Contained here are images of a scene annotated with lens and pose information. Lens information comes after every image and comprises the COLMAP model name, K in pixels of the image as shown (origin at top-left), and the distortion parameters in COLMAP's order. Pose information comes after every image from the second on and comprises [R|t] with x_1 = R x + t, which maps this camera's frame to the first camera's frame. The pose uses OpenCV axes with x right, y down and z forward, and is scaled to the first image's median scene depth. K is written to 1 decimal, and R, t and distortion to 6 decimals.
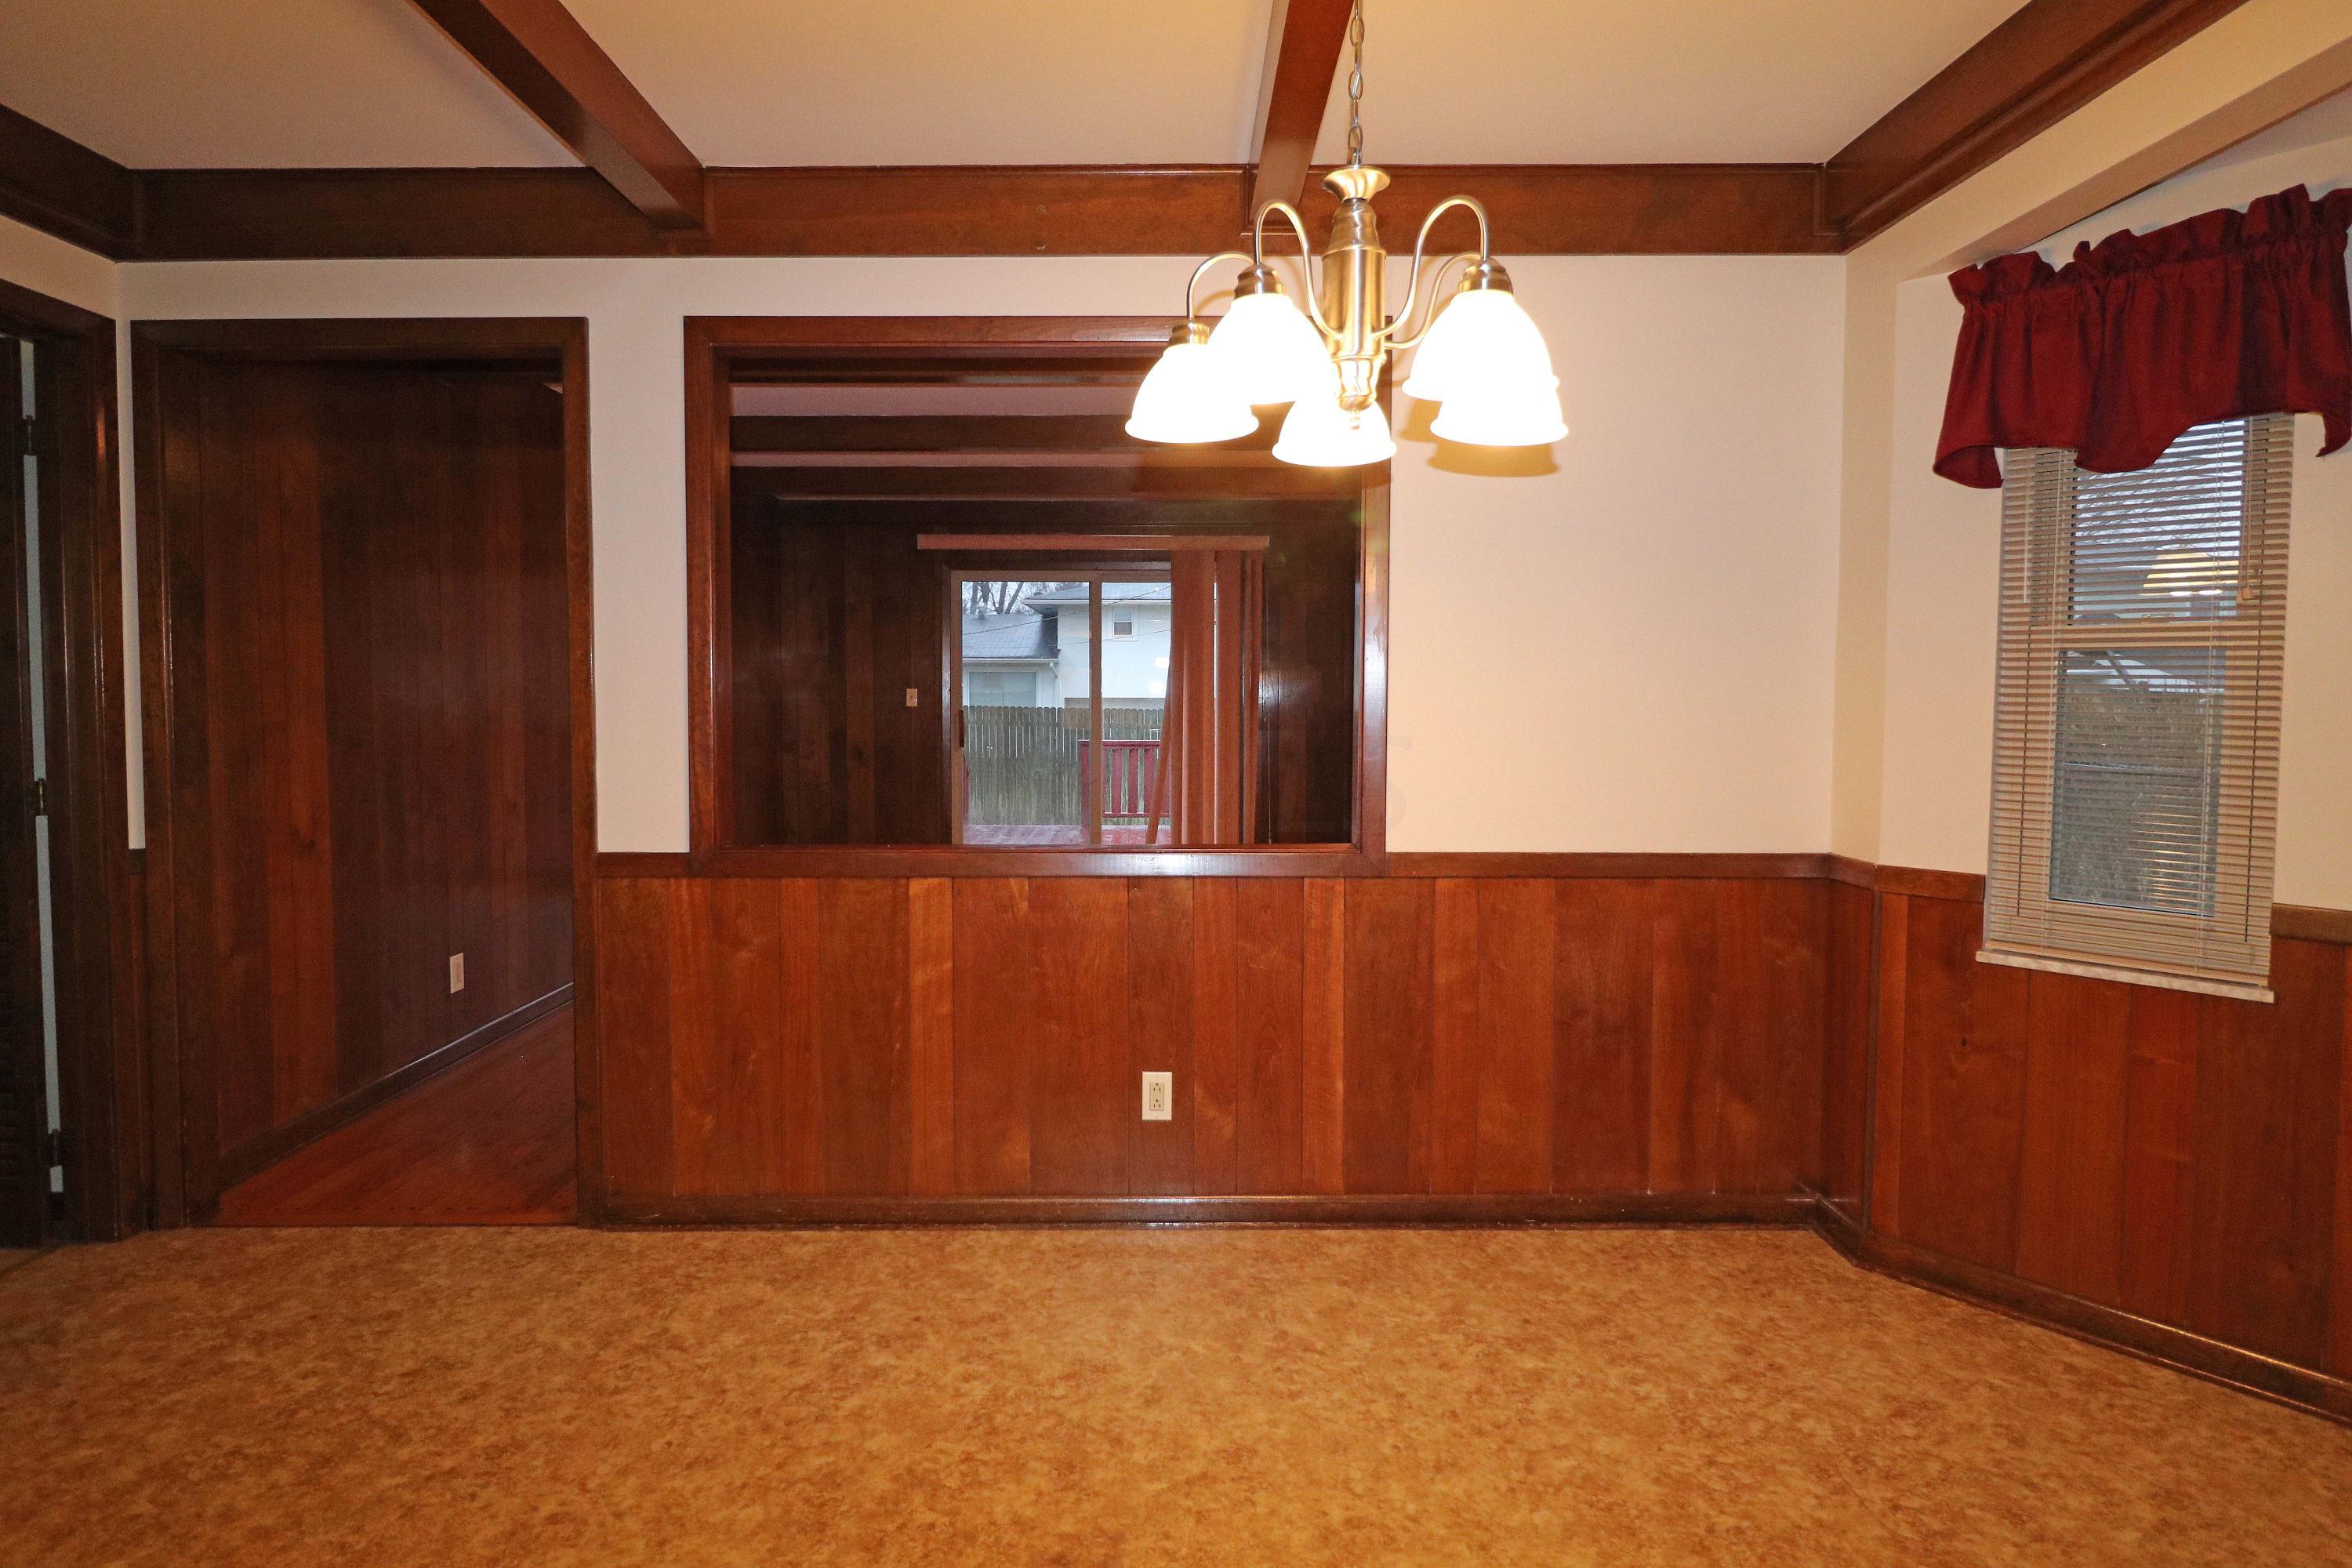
lens RADIAL K [[1363.3, 0, 1163.6], [0, 1363.3, 764.5], [0, 0, 1]] dist [0.005453, -0.009683]
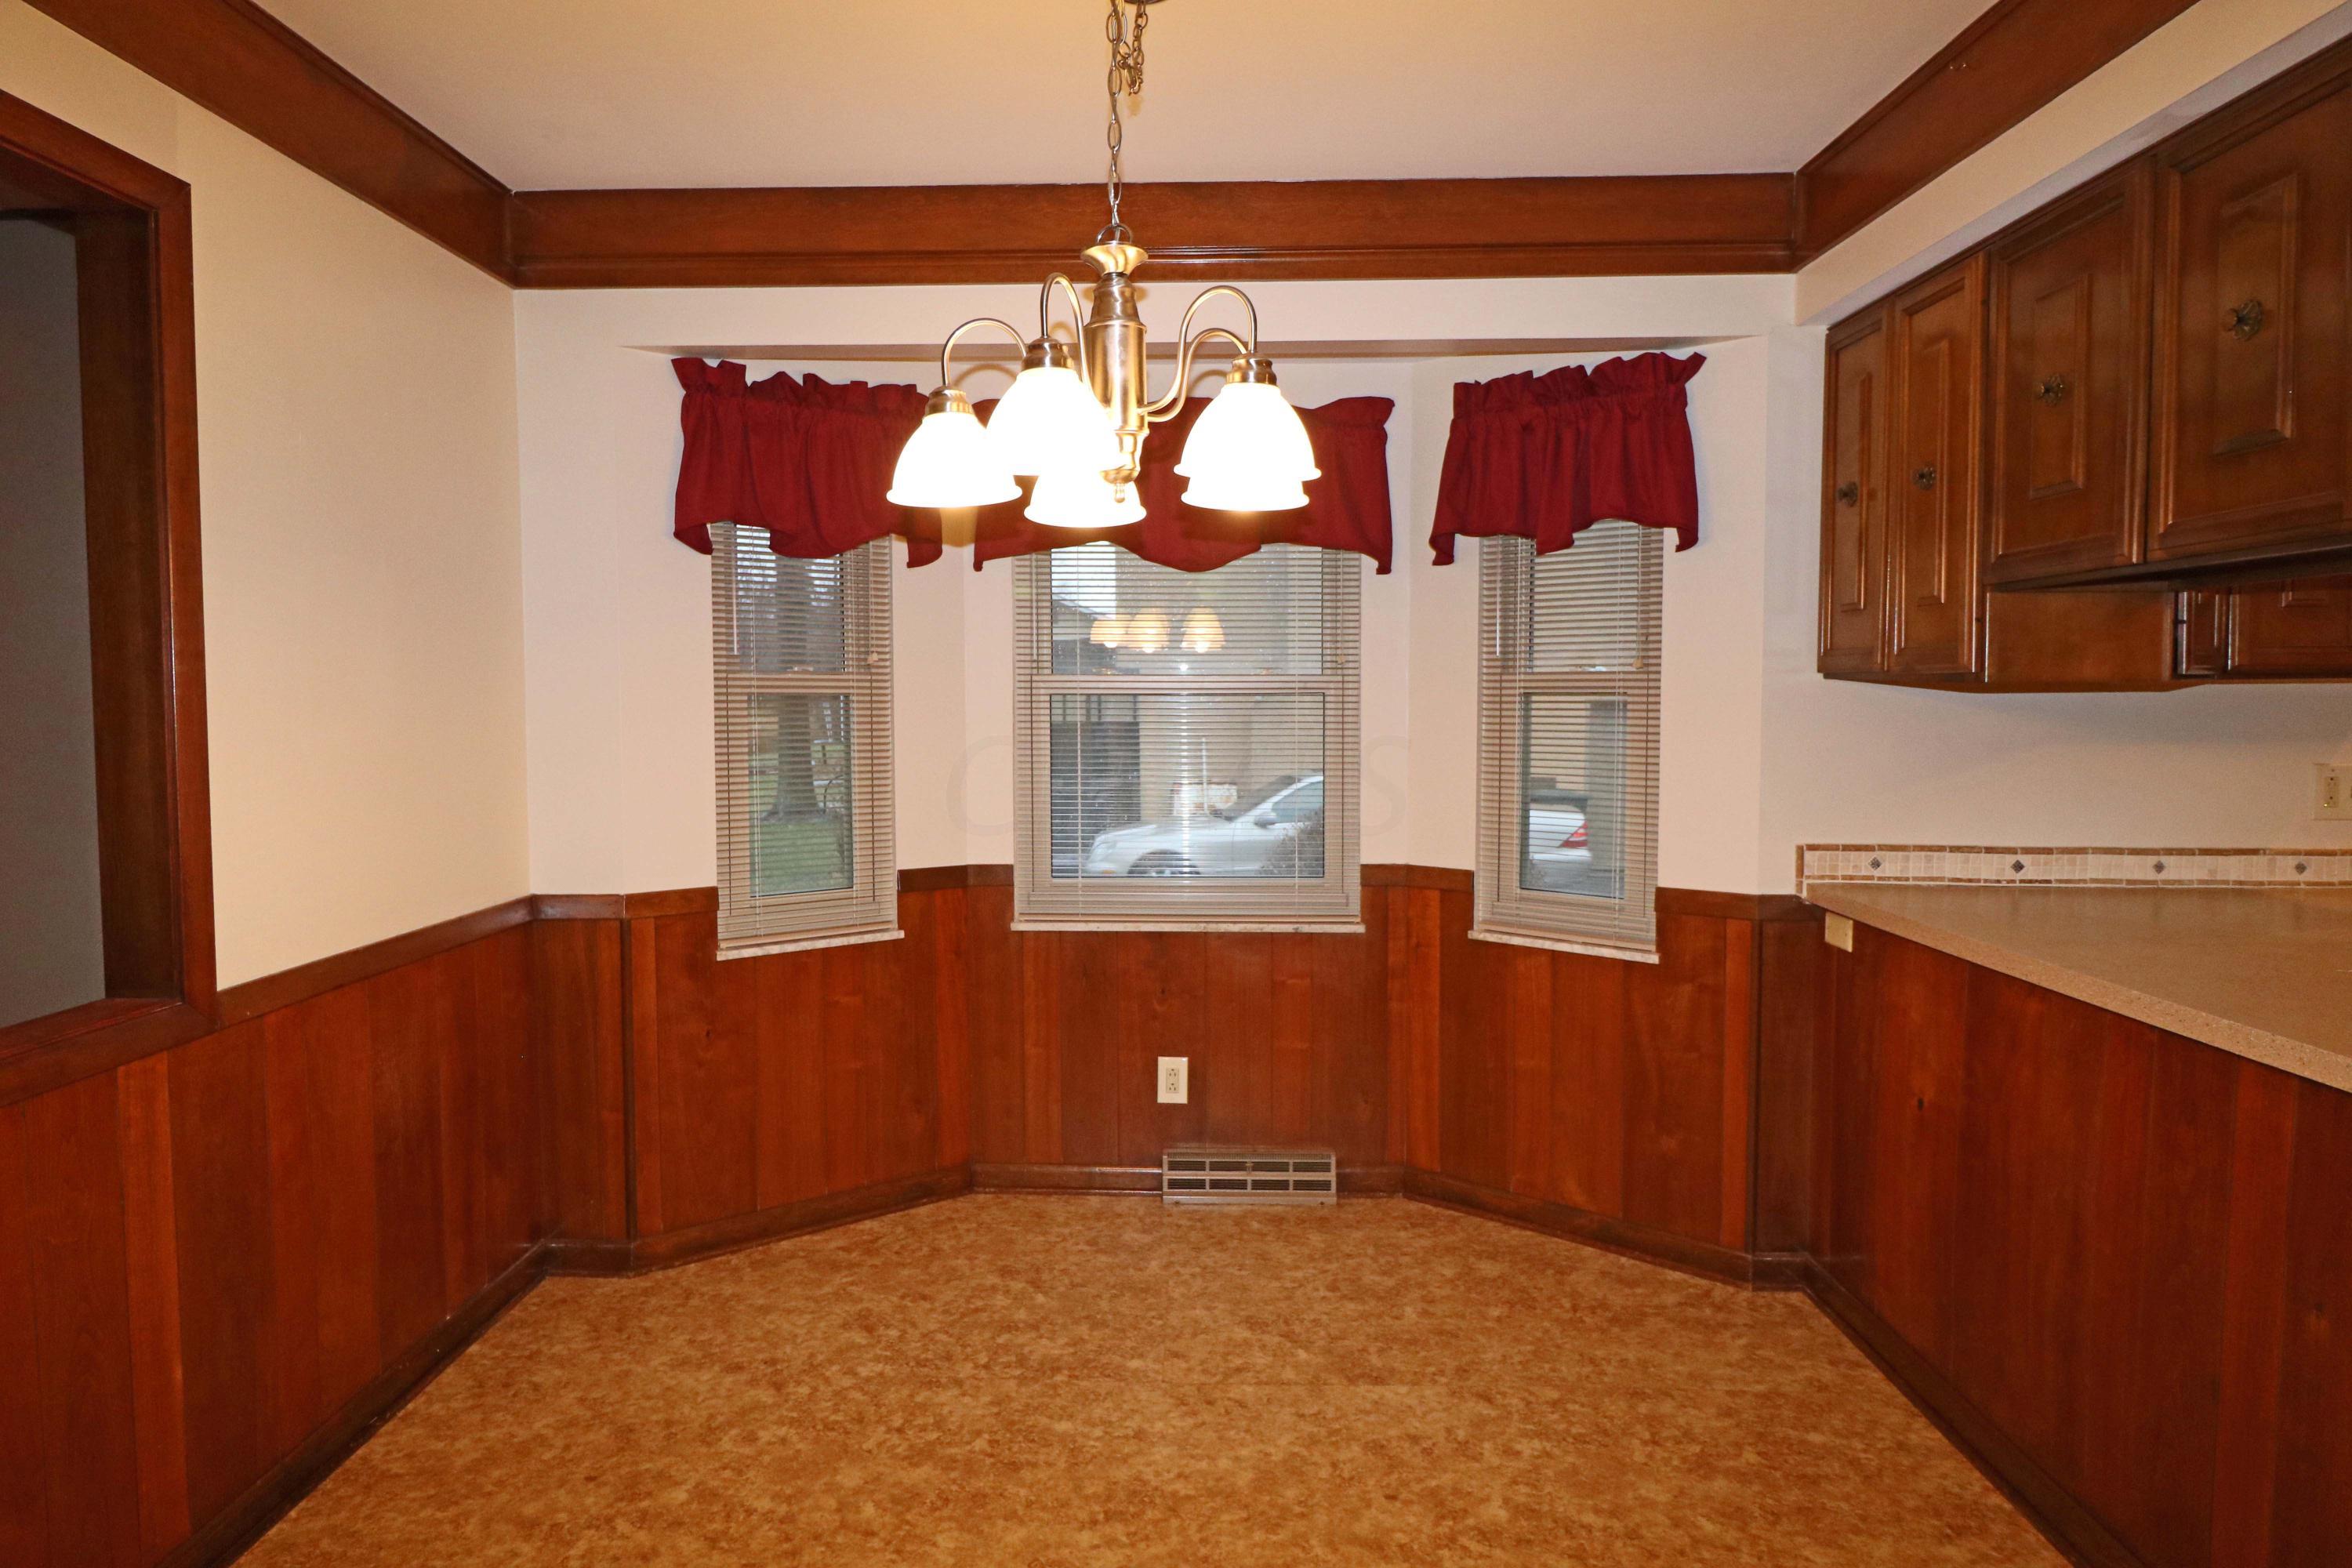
lens RADIAL K [[1363.3, 0, 1164.9], [0, 1363.3, 758.9], [0, 0, 1]] dist [0.005453, -0.009683]
pose [[0.029767, -0.052297, 0.998188, -0.477240], [0.057672, 0.997057, 0.050518, -0.056086], [-0.997892, 0.056064, 0.032696, 0.503059]]
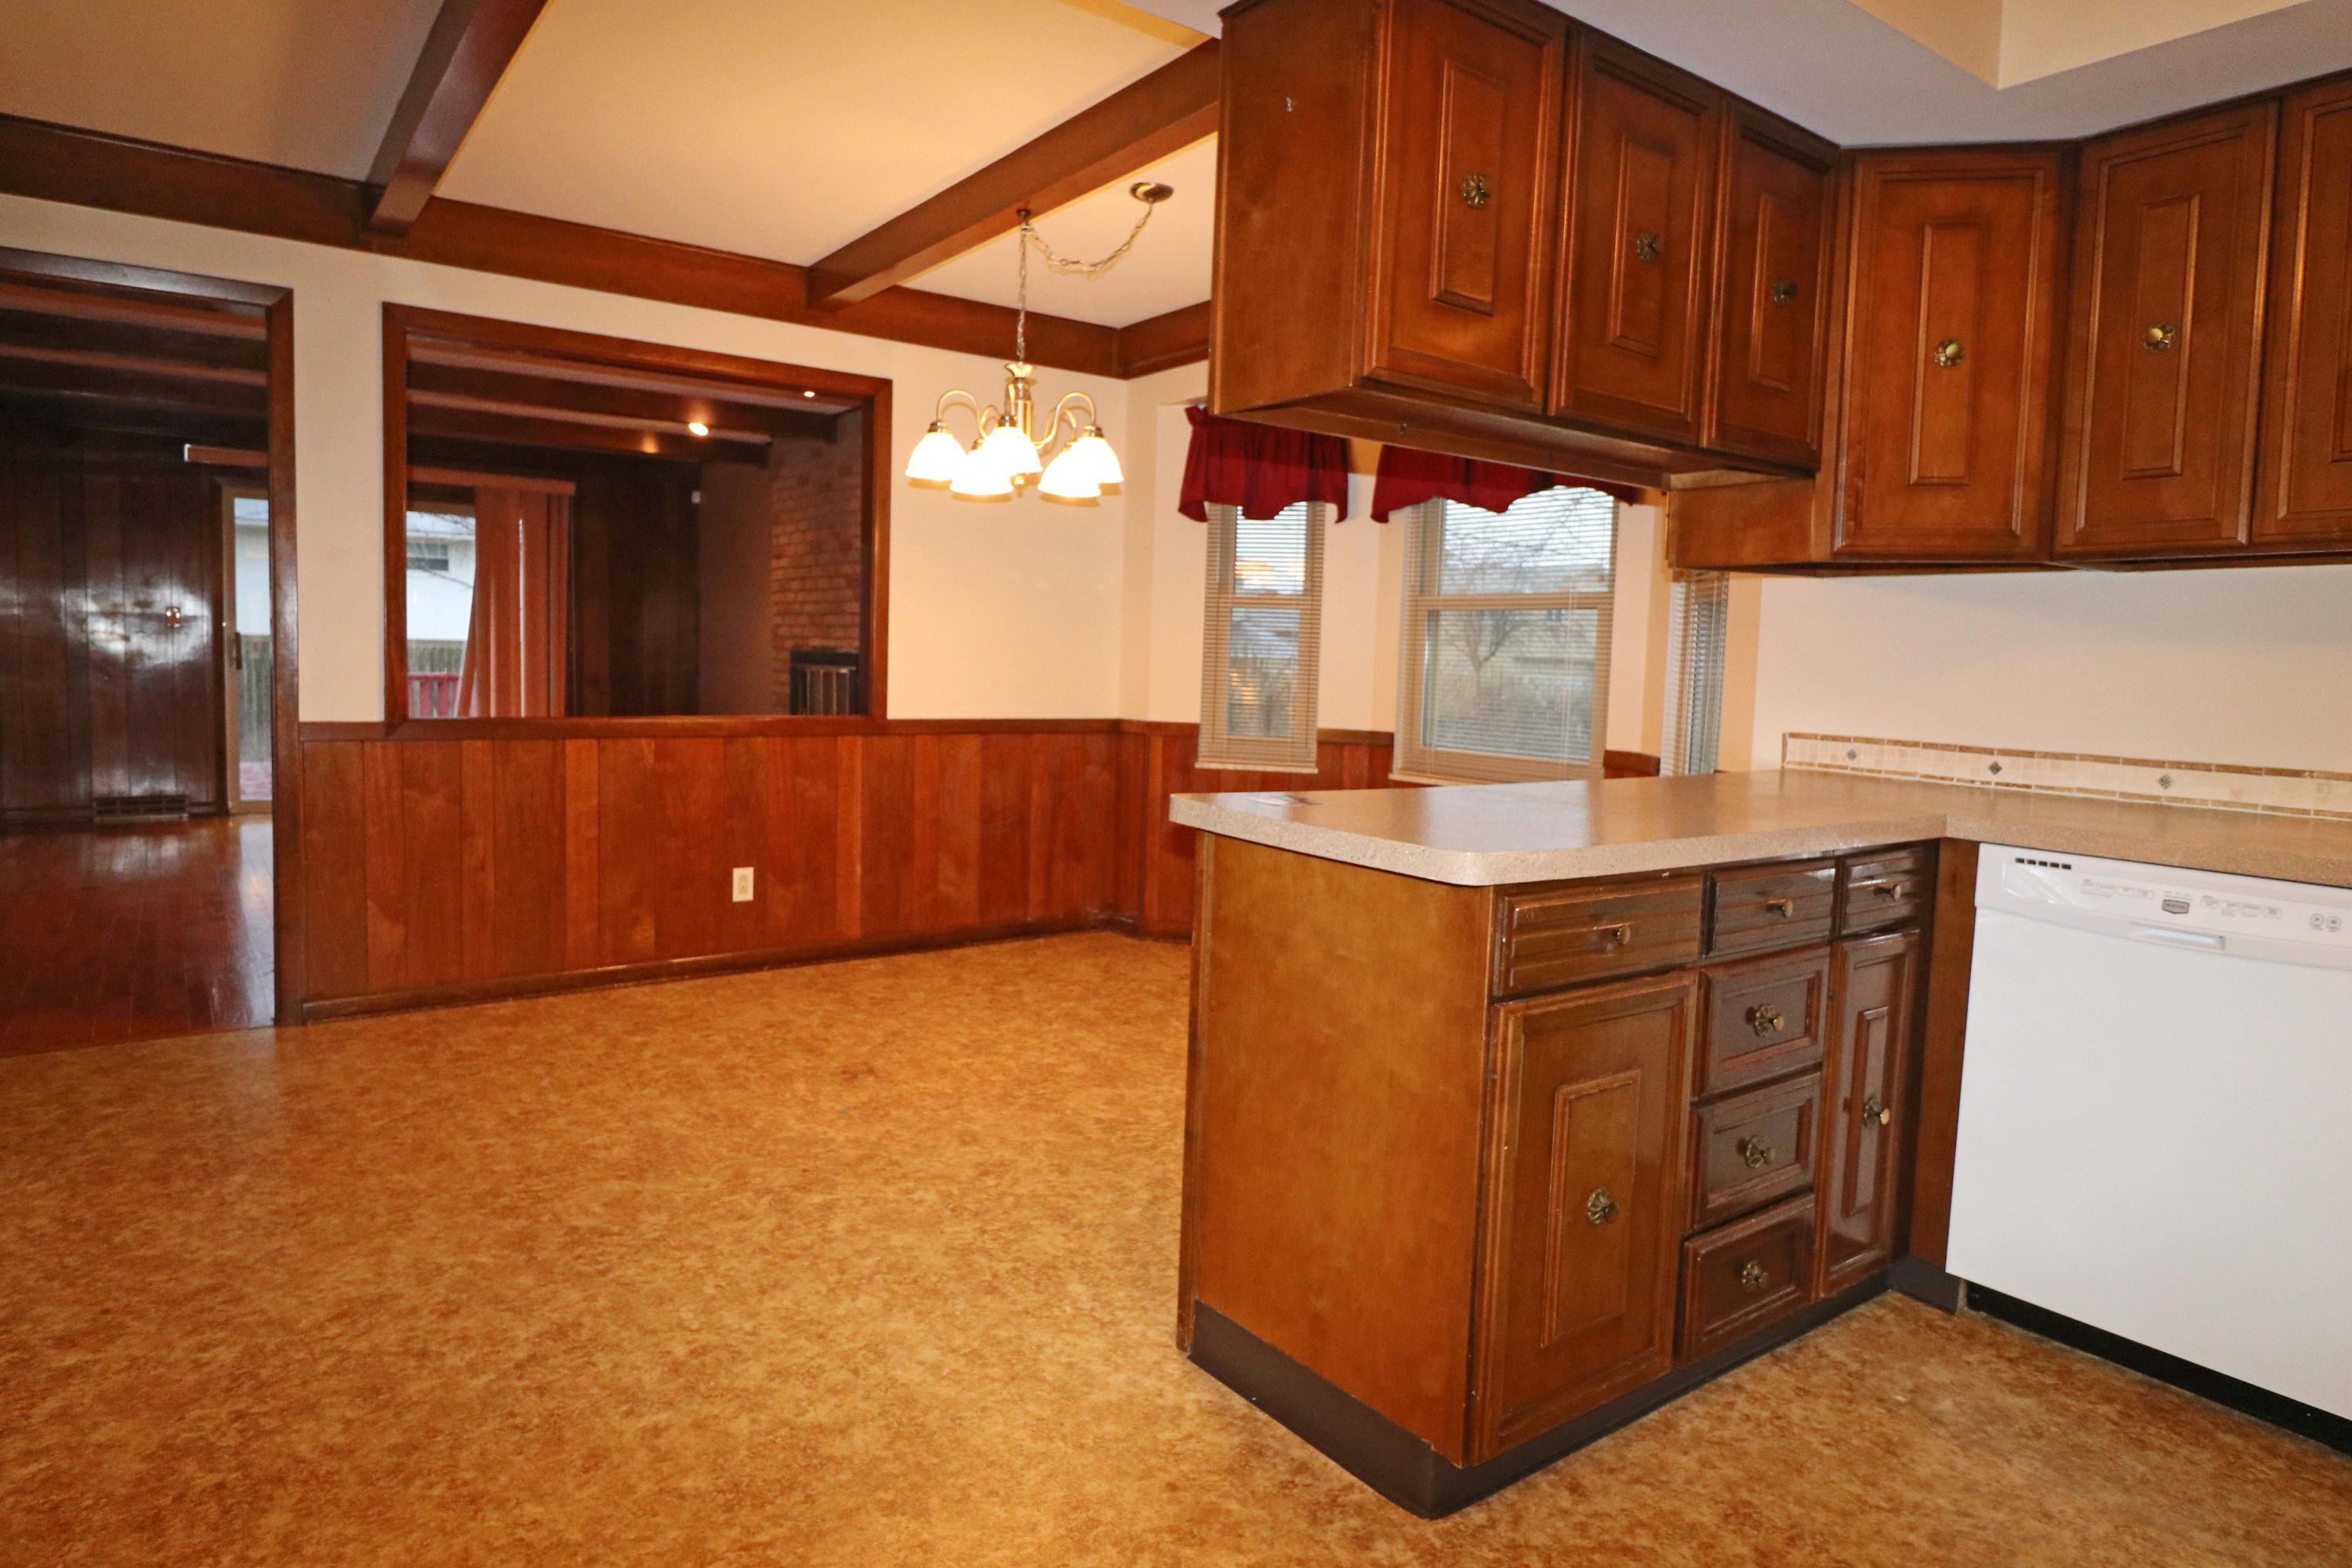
lens RADIAL K [[1363.3, 0, 1152.8], [0, 1363.3, 757.6], [0, 0, 1]] dist [0.005453, -0.009683]
pose [[0.812689, -0.021876, 0.582287, -0.508282], [0.005190, 0.999527, 0.030308, 0.062964], [-0.582675, -0.021609, 0.812418, -0.467574]]
